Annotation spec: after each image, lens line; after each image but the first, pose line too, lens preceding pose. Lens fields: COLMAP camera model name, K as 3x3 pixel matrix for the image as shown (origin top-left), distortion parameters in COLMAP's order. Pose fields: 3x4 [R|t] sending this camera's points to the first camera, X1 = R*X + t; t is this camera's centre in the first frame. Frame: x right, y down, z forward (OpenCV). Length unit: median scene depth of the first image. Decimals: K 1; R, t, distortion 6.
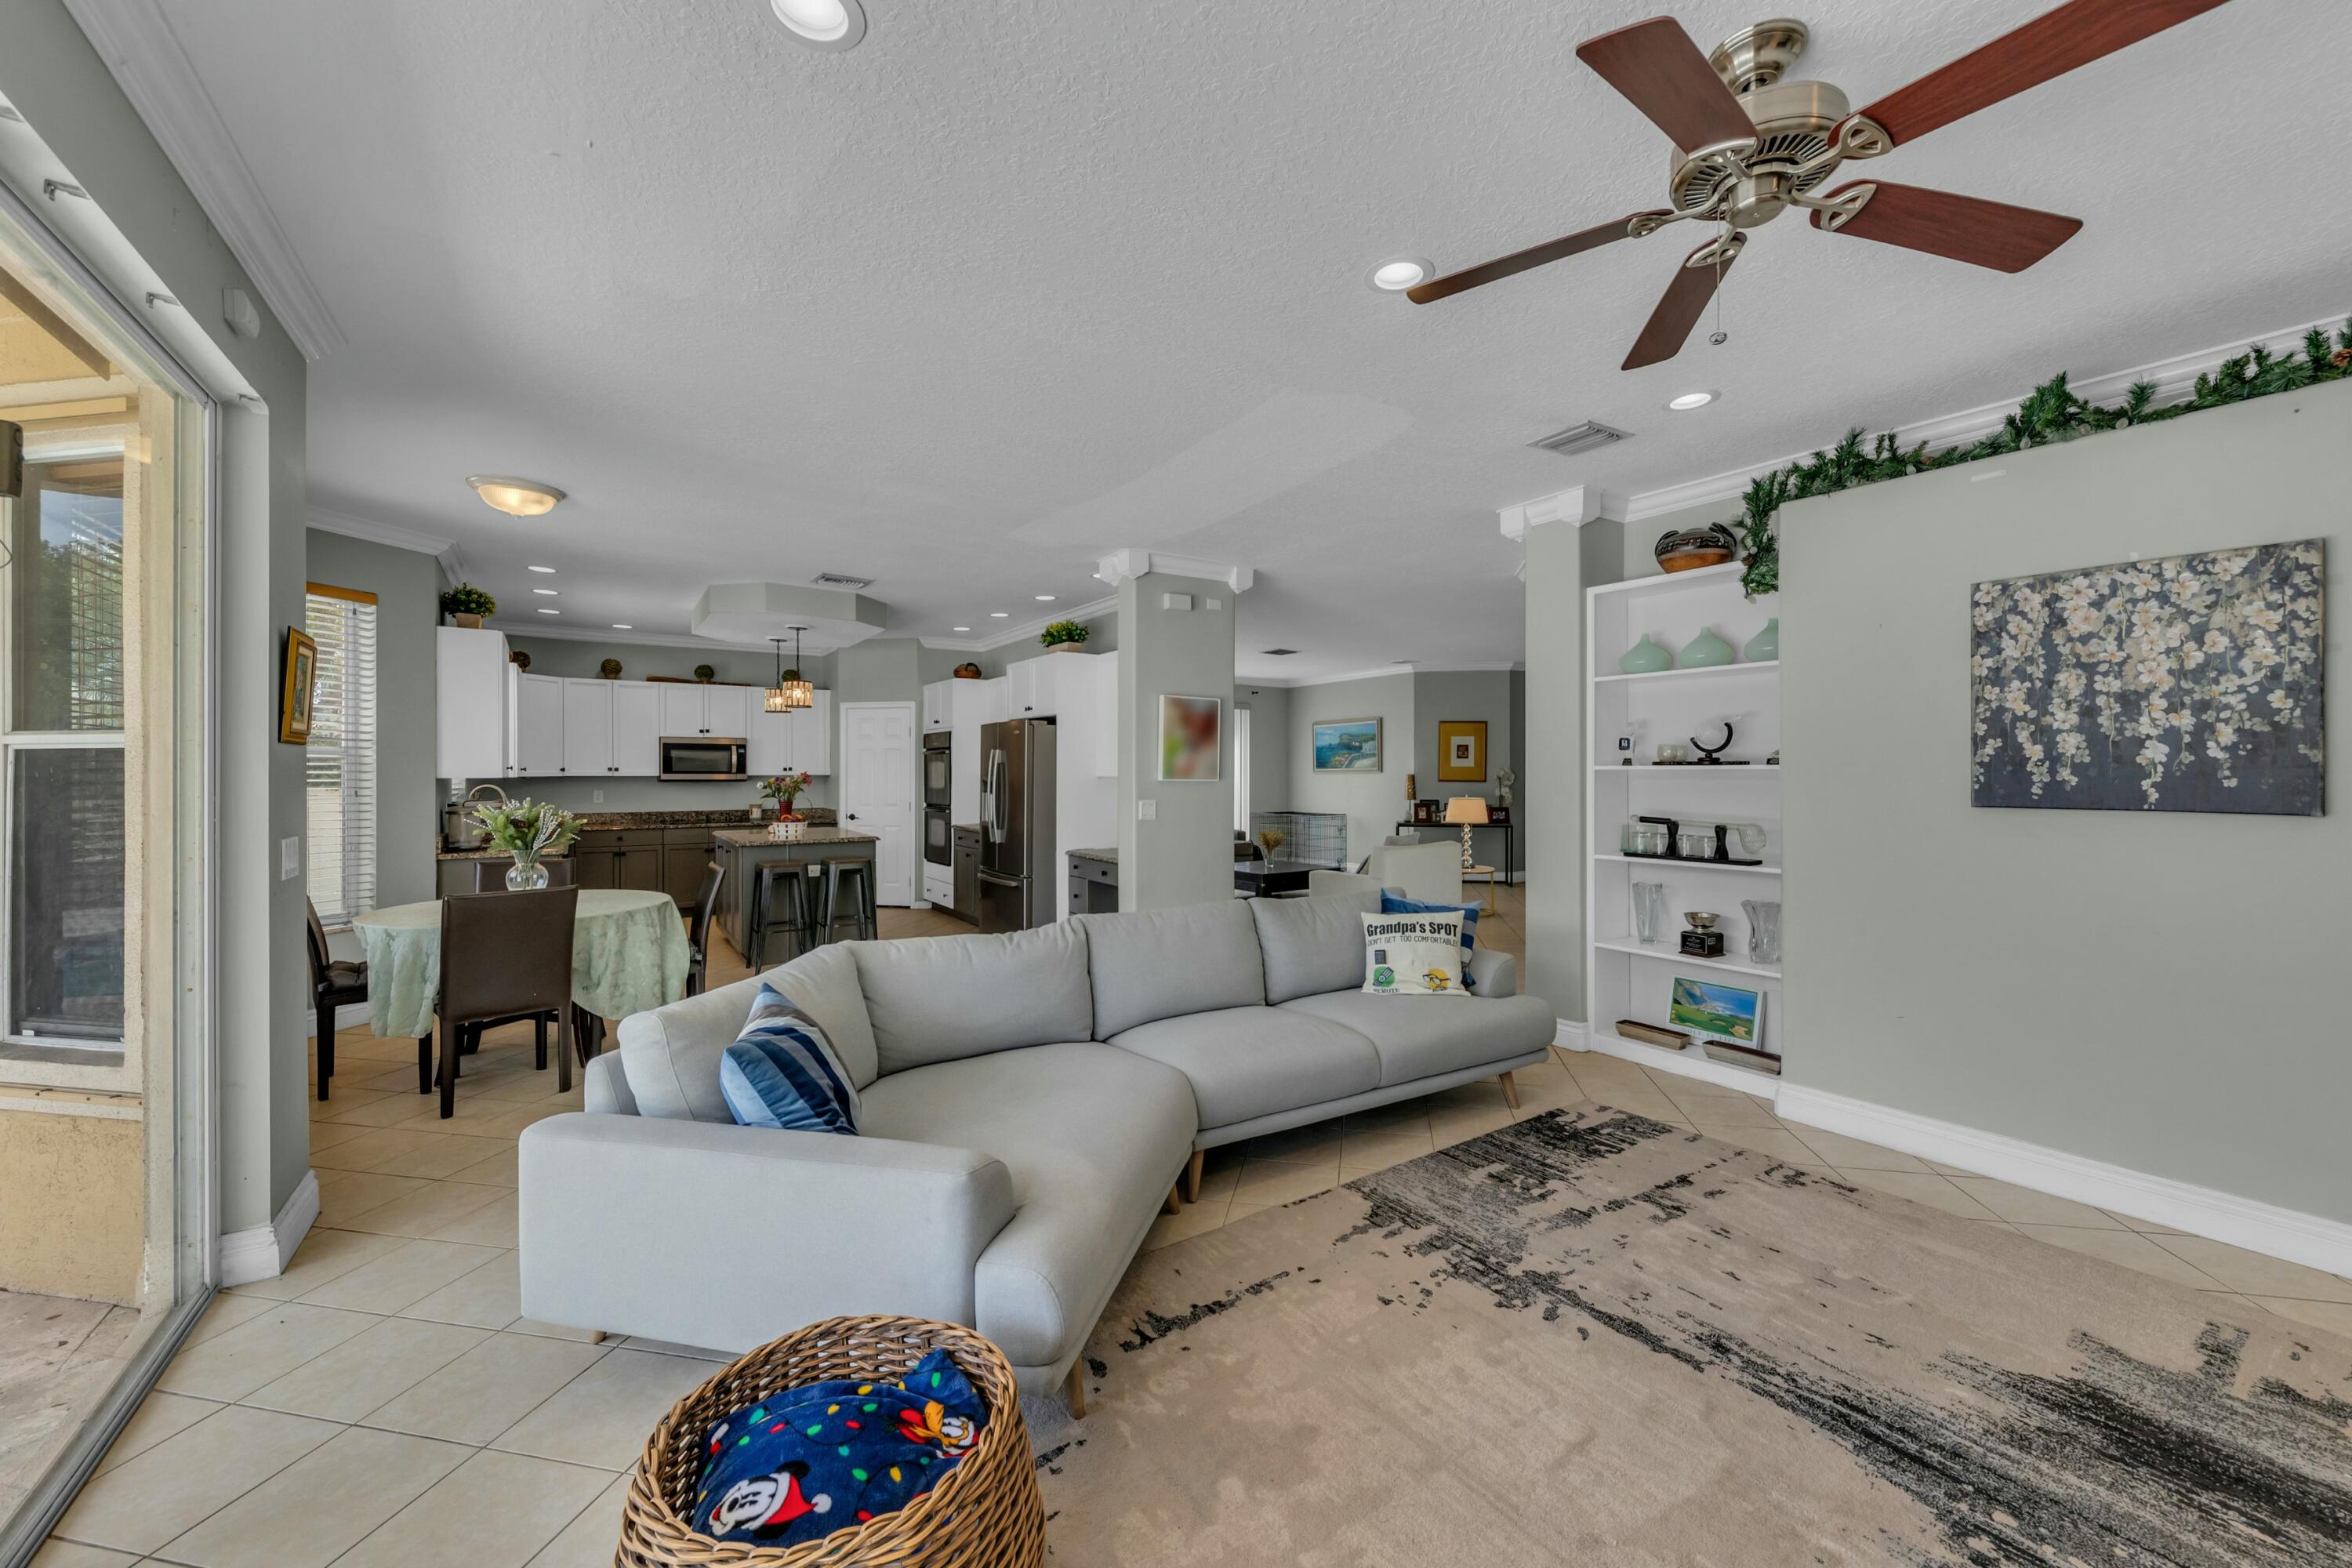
lens RADIAL K [[911.8, 0, 1202.1], [0, 911.8, 785.0], [0, 0, 1]] dist [-0.000039, -0.000321]
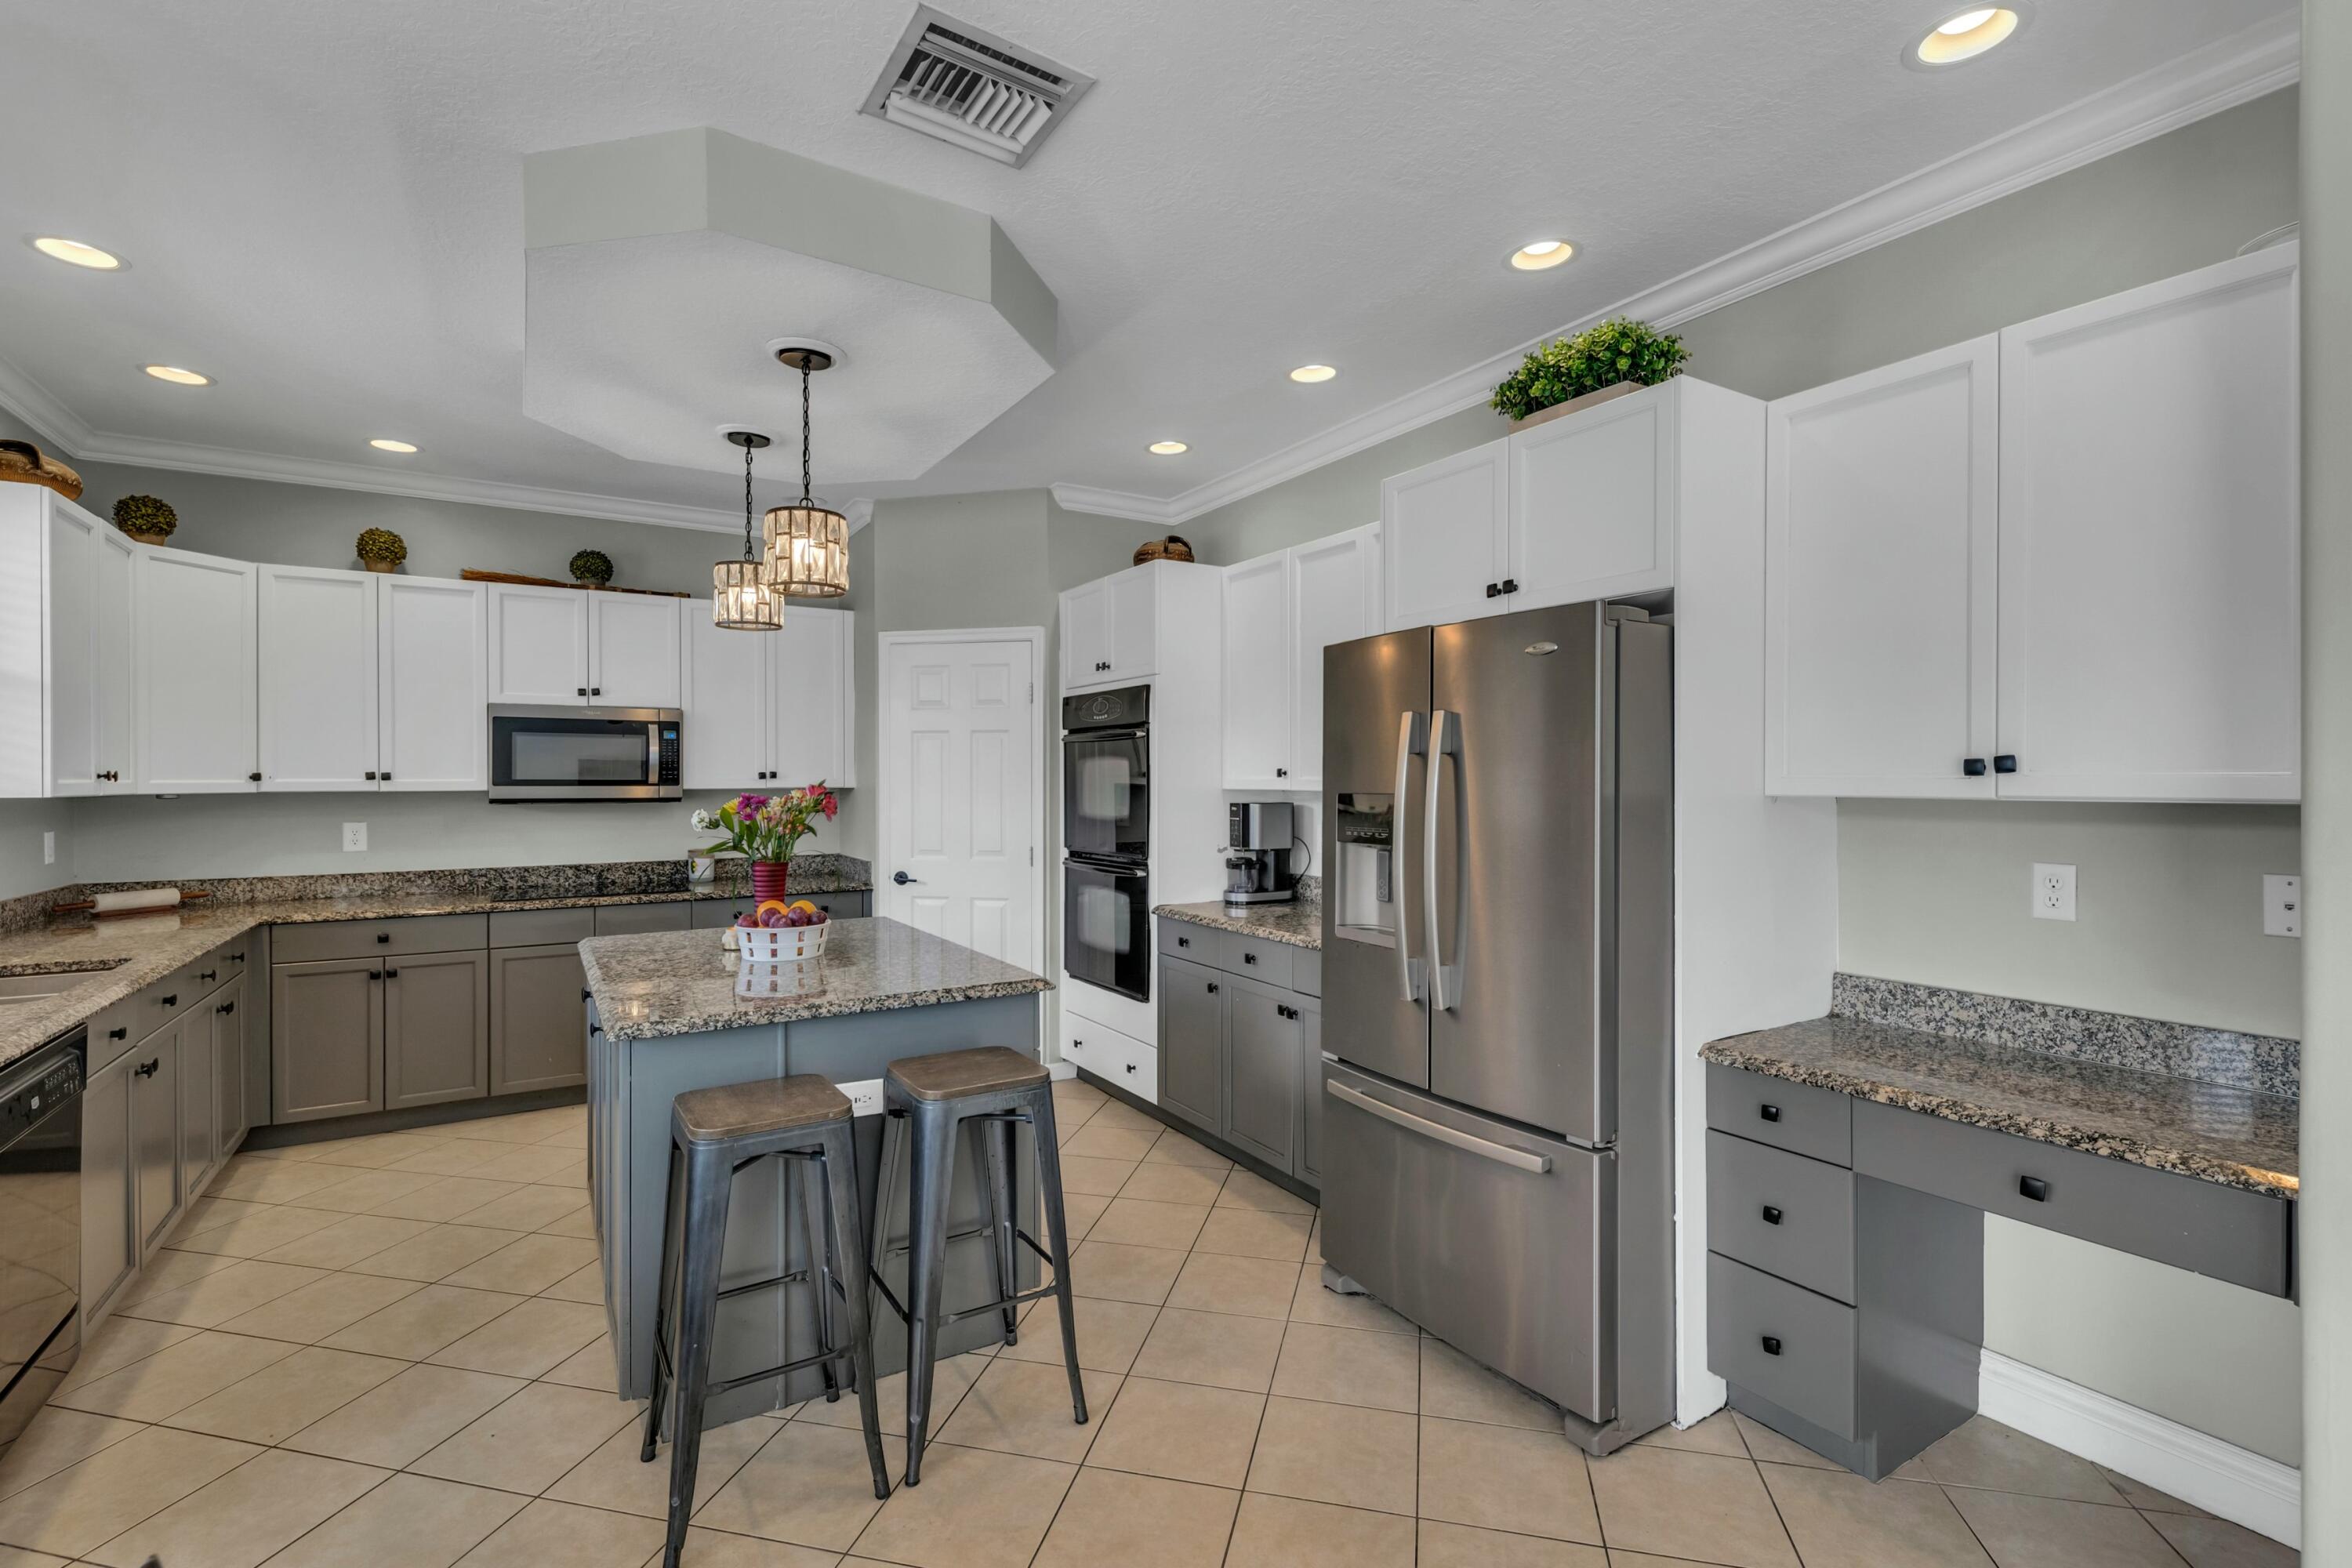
lens RADIAL K [[1061.1, 0, 1173.9], [0, 1061.1, 782.1], [0, 0, 1]] dist [0.014927, -0.008756]
pose [[0.998575, -0.001352, -0.053351, -0.231863], [0.000757, 0.999937, -0.011174, -0.008065], [0.053363, 0.011118, 0.998513, 0.497164]]
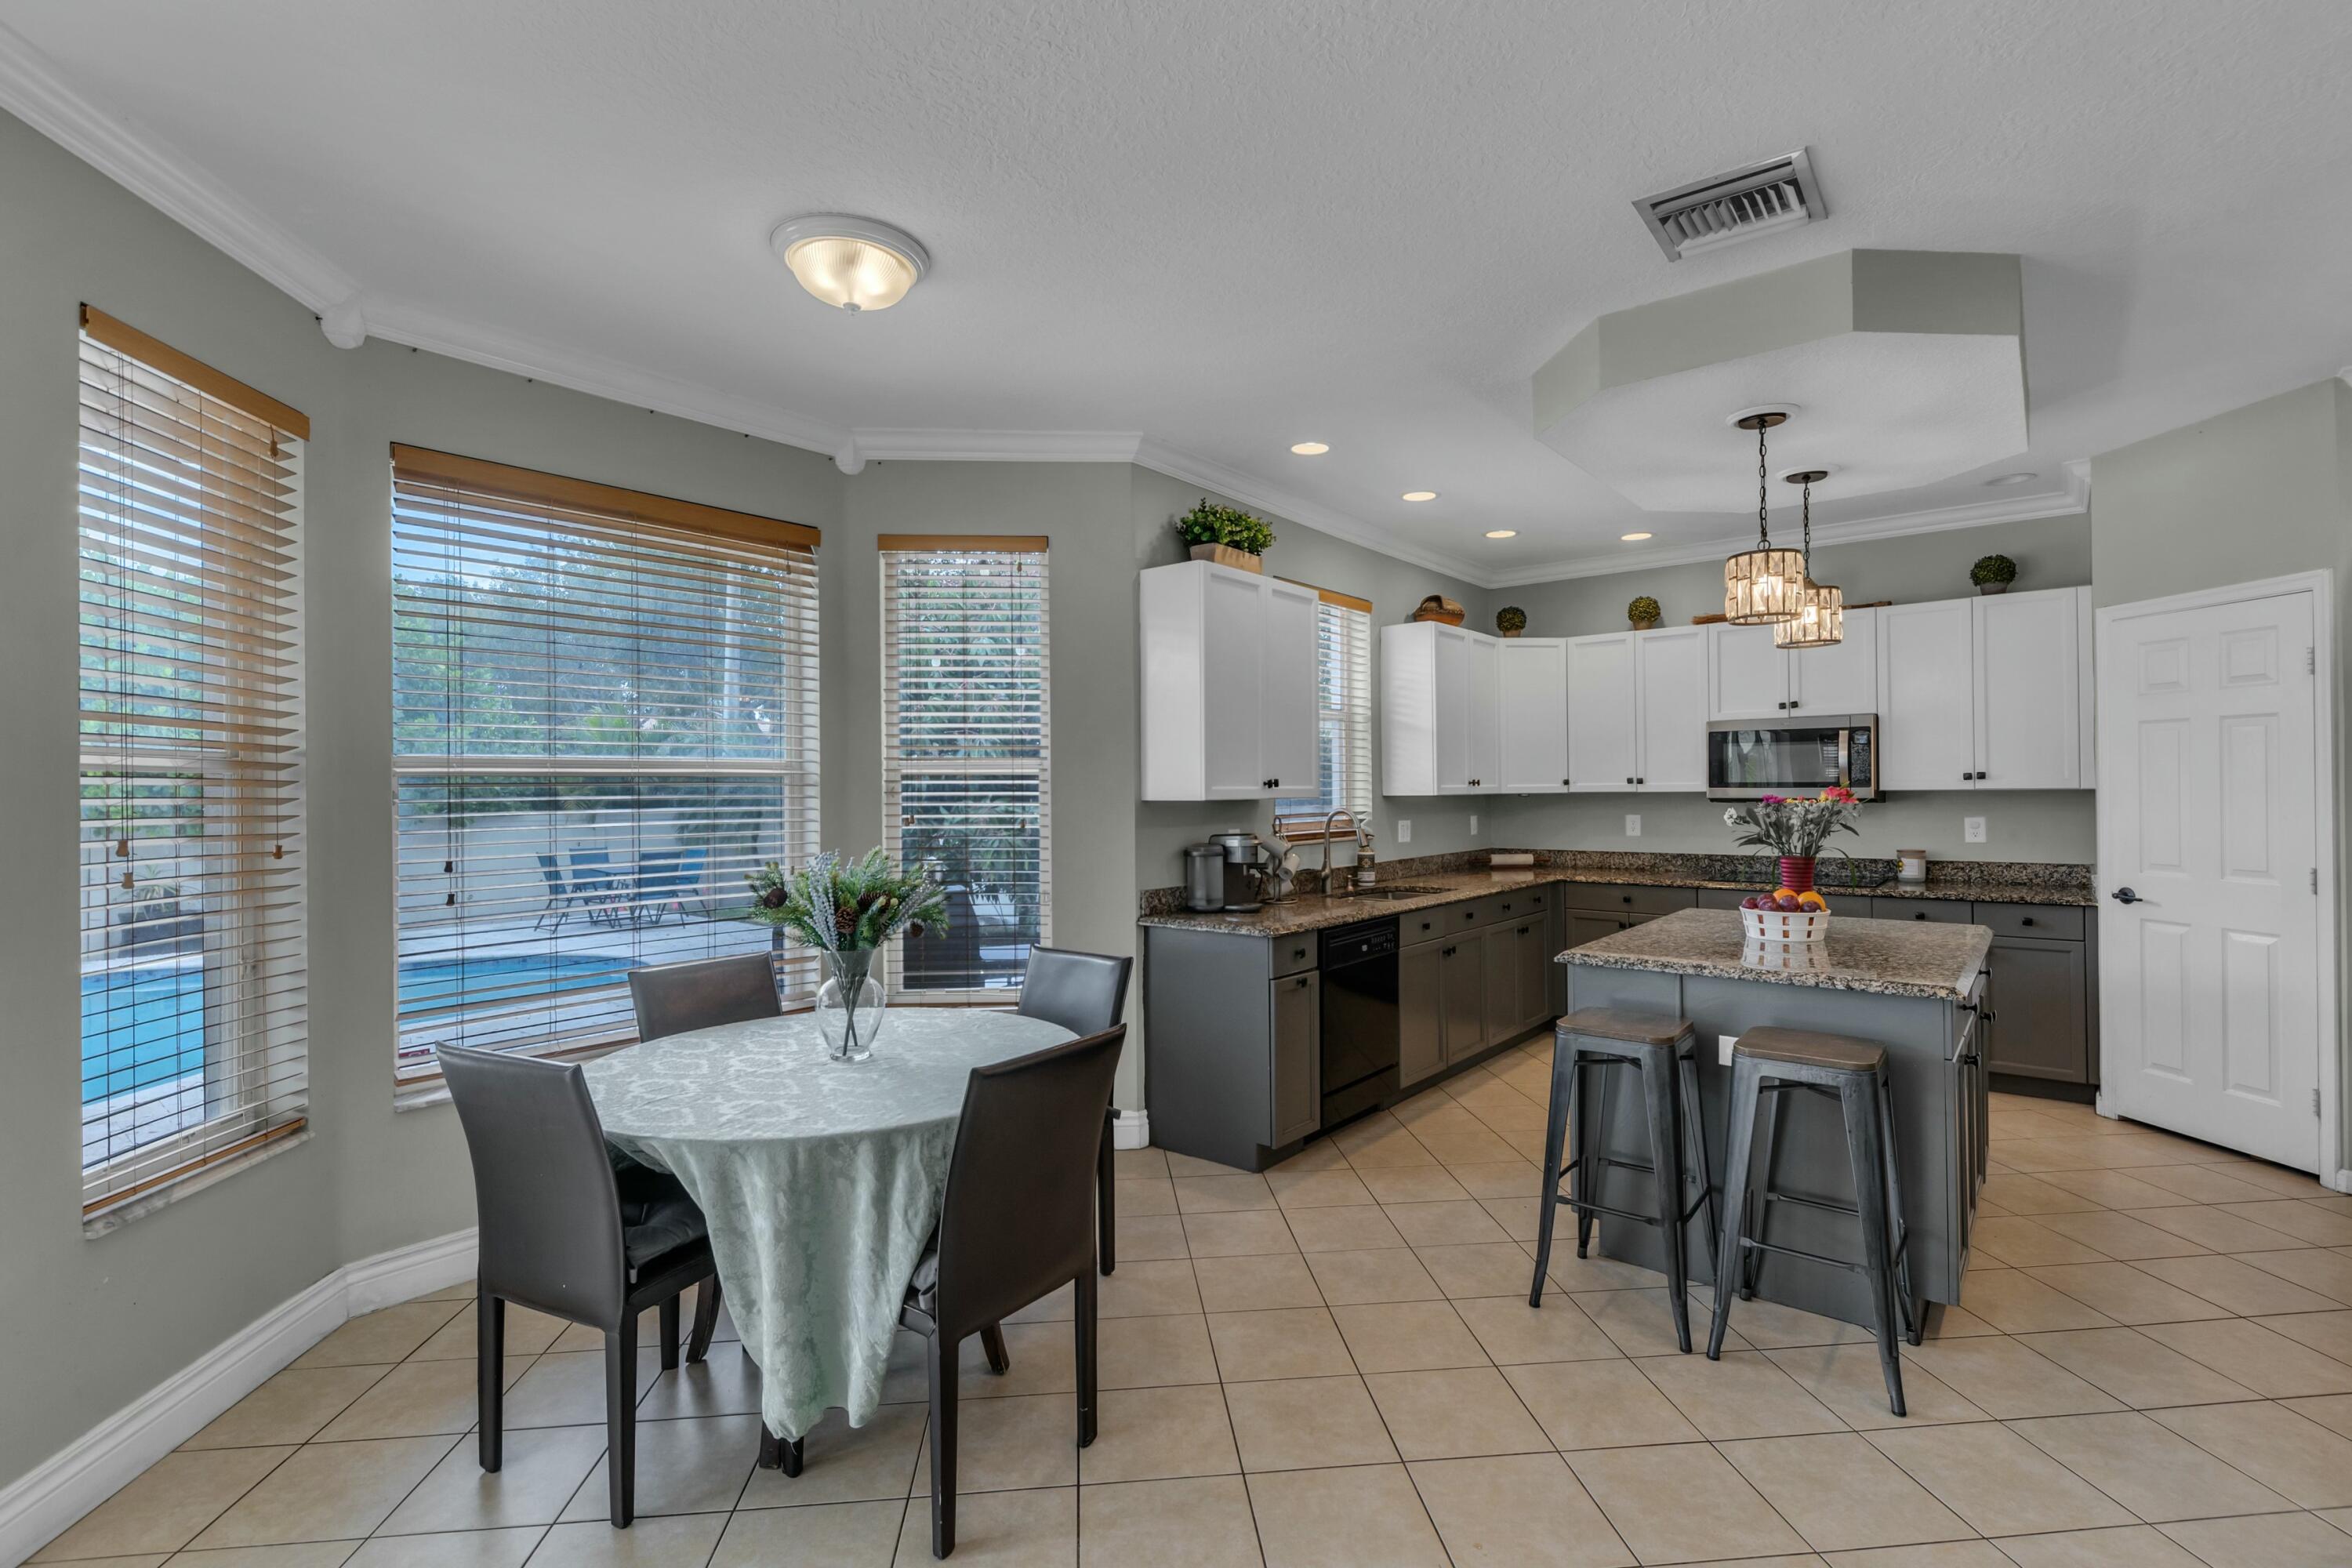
lens RADIAL K [[1059.9, 0, 1176.0], [0, 1059.9, 784.0], [0, 0, 1]] dist [0.009360, -0.006566]
pose [[0.270003, -0.006622, -0.962837, -0.059186], [-0.003347, 0.999964, -0.007816, -0.008488], [0.962854, 0.005333, 0.269971, 0.513321]]
